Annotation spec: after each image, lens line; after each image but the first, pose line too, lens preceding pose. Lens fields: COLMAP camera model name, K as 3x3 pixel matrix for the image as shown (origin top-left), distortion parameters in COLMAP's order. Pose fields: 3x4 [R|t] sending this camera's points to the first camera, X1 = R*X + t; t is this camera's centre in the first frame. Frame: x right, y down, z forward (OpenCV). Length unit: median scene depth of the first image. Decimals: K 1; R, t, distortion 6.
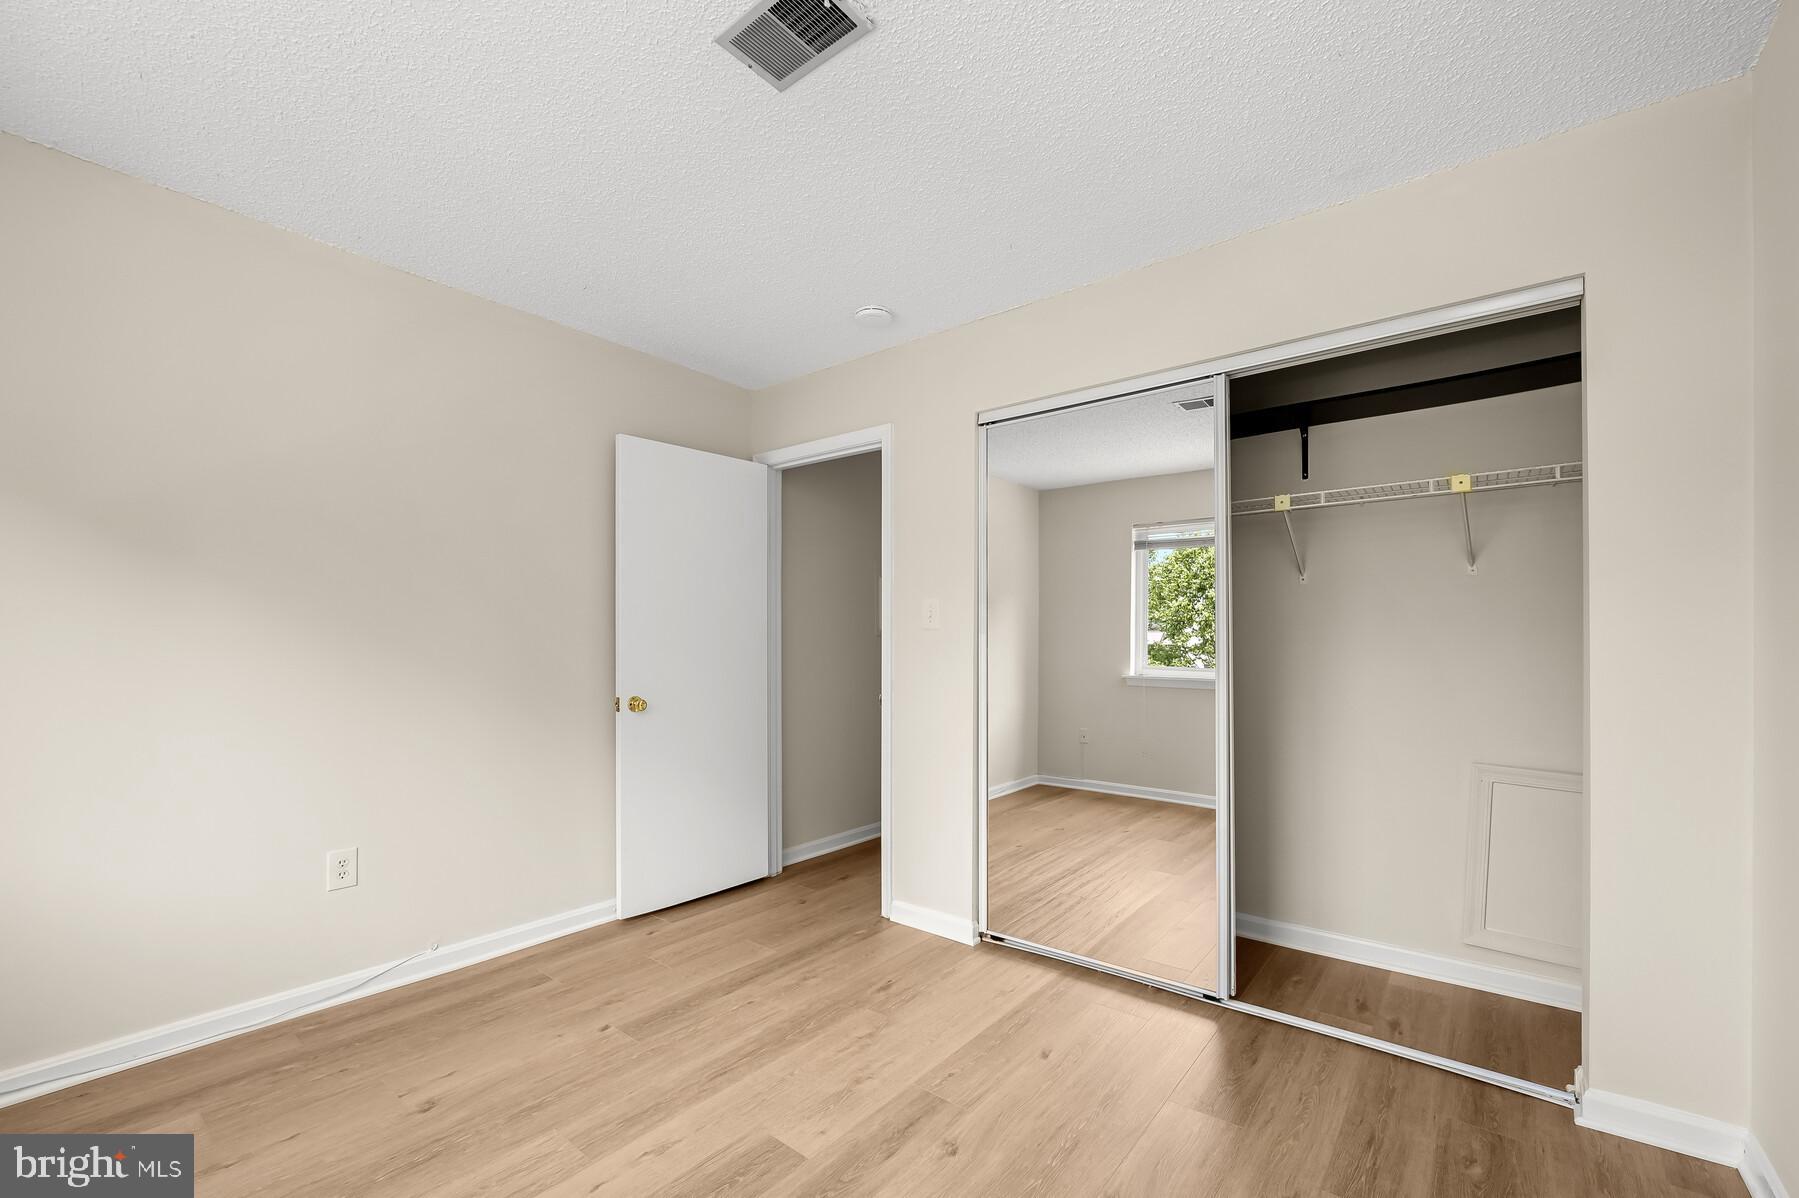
lens RADIAL K [[726.1, 0, 904.9], [0, 726.1, 631.7], [0, 0, 1]] dist [-0.001252, 0.000145]
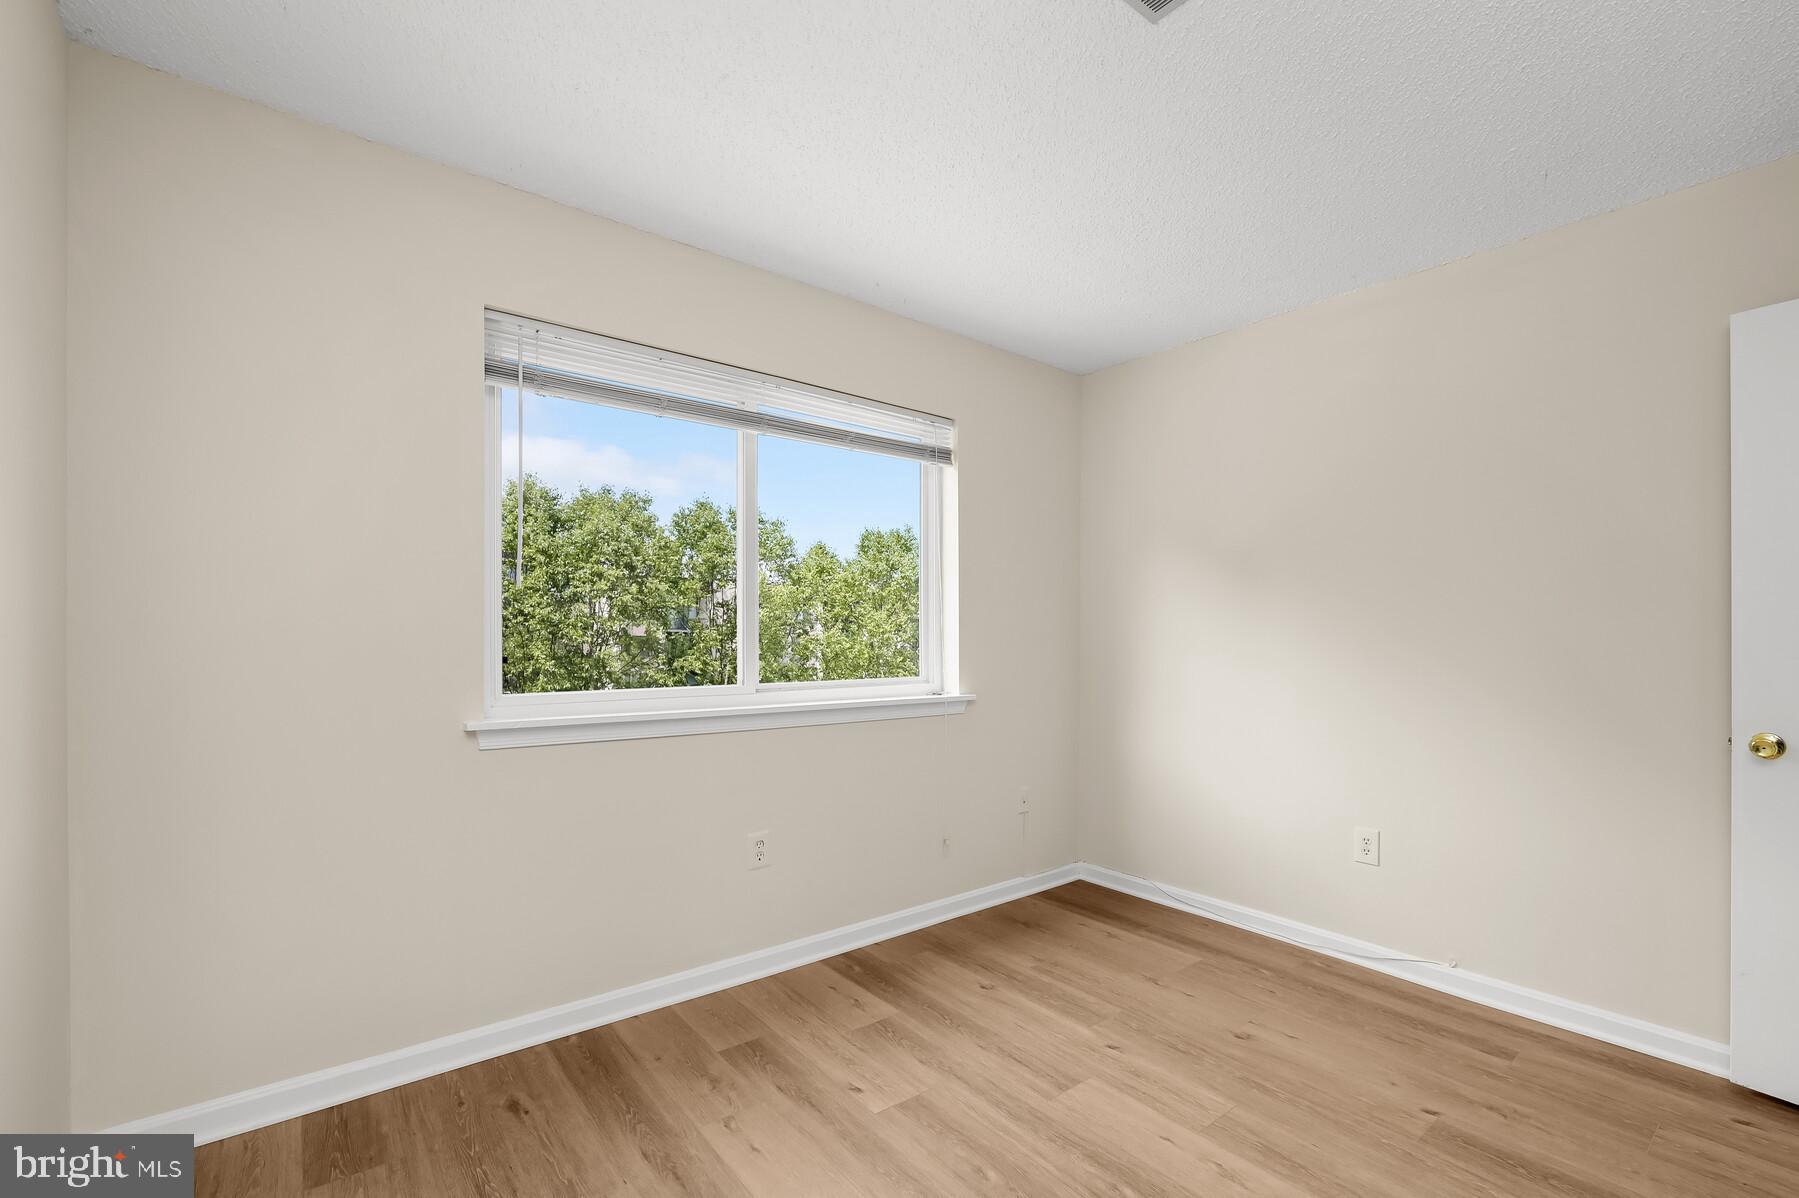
lens RADIAL K [[776.1, 0, 909.2], [0, 776.1, 648.1], [0, 0, 1]] dist [-0.009028, 0.000386]
pose [[-0.220018, 0.006135, -0.975477, 0.543960], [0.014344, 0.999892, 0.003054, 0.014154], [0.975390, -0.013320, -0.220082, 0.613790]]
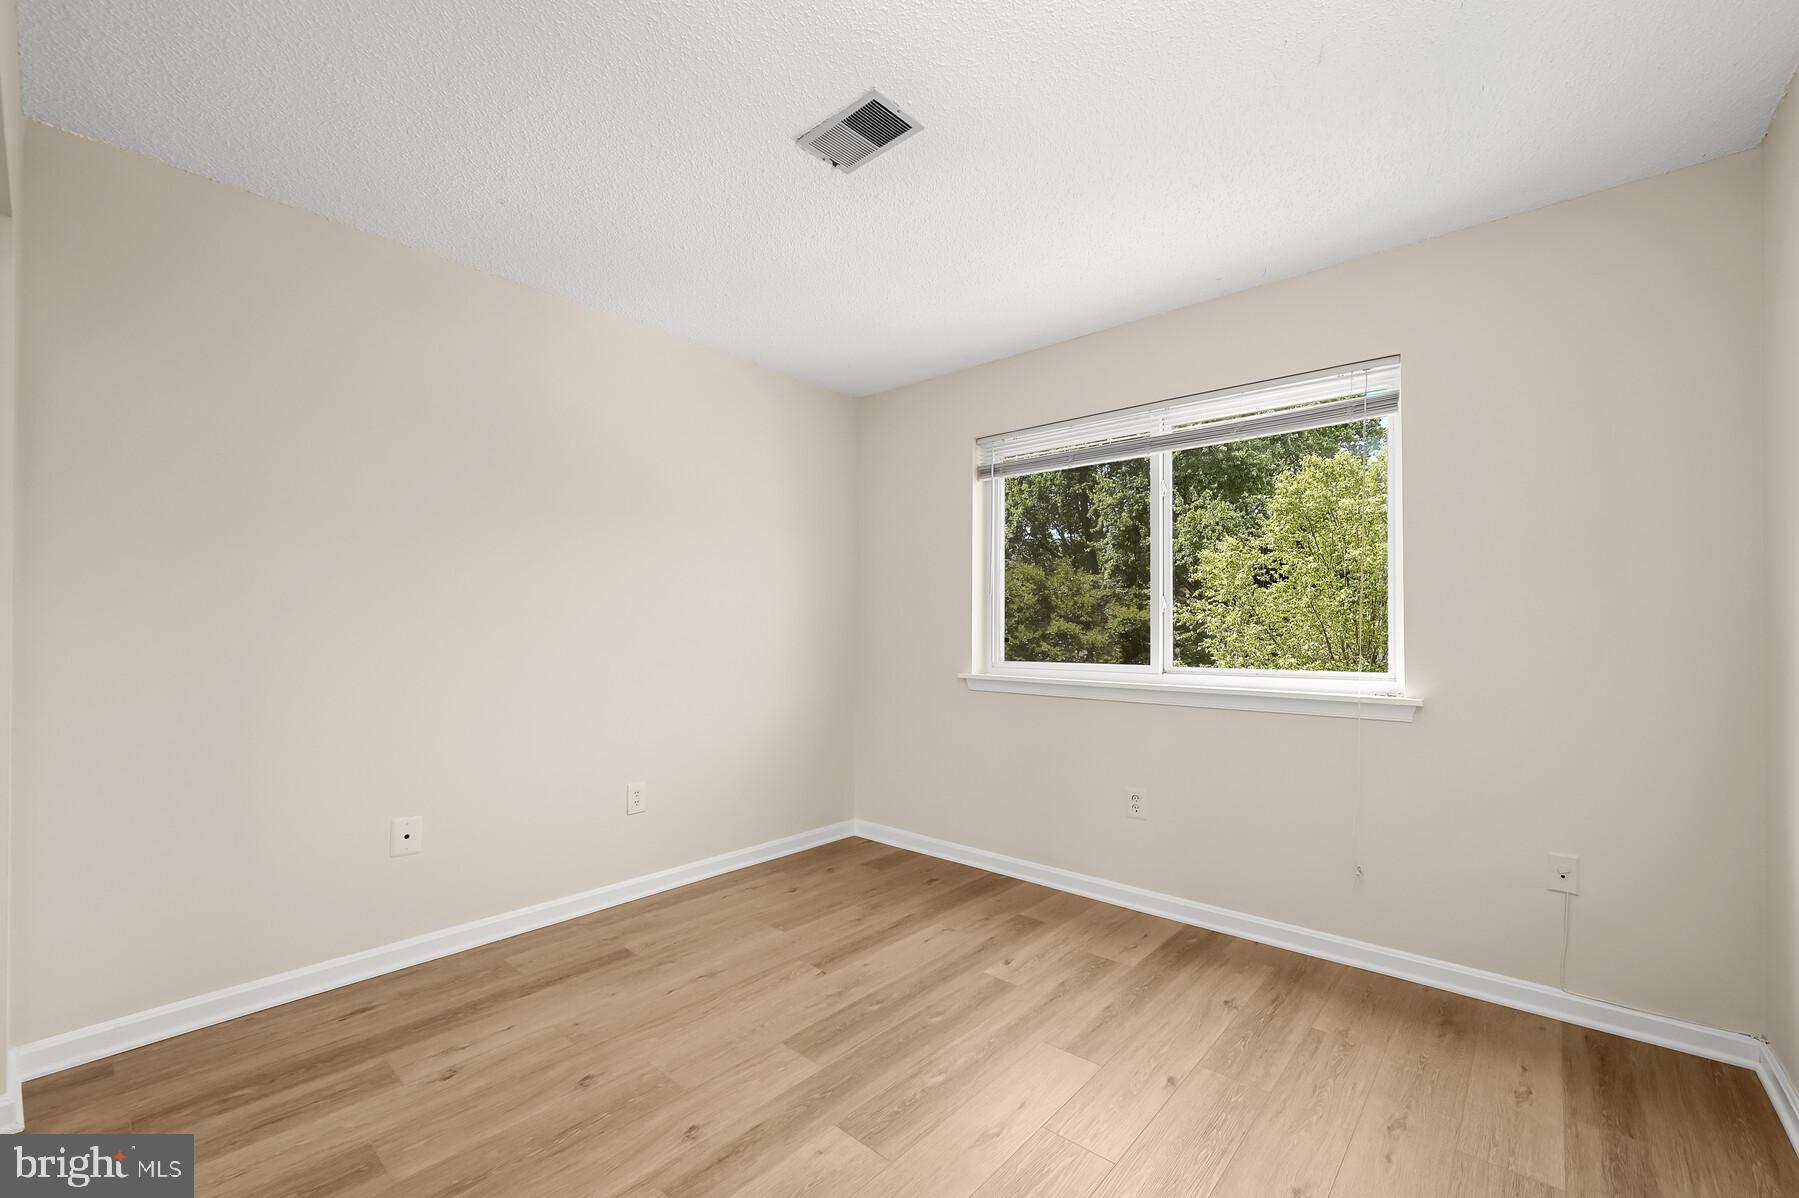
lens RADIAL K [[726.1, 0, 904.9], [0, 726.1, 631.7], [0, 0, 1]] dist [-0.001252, 0.000145]
pose [[-0.999133, -0.007384, 0.040973, -0.197280], [-0.007866, 0.999902, -0.011623, 0.027166], [-0.040883, -0.011935, -0.999093, 1.490475]]
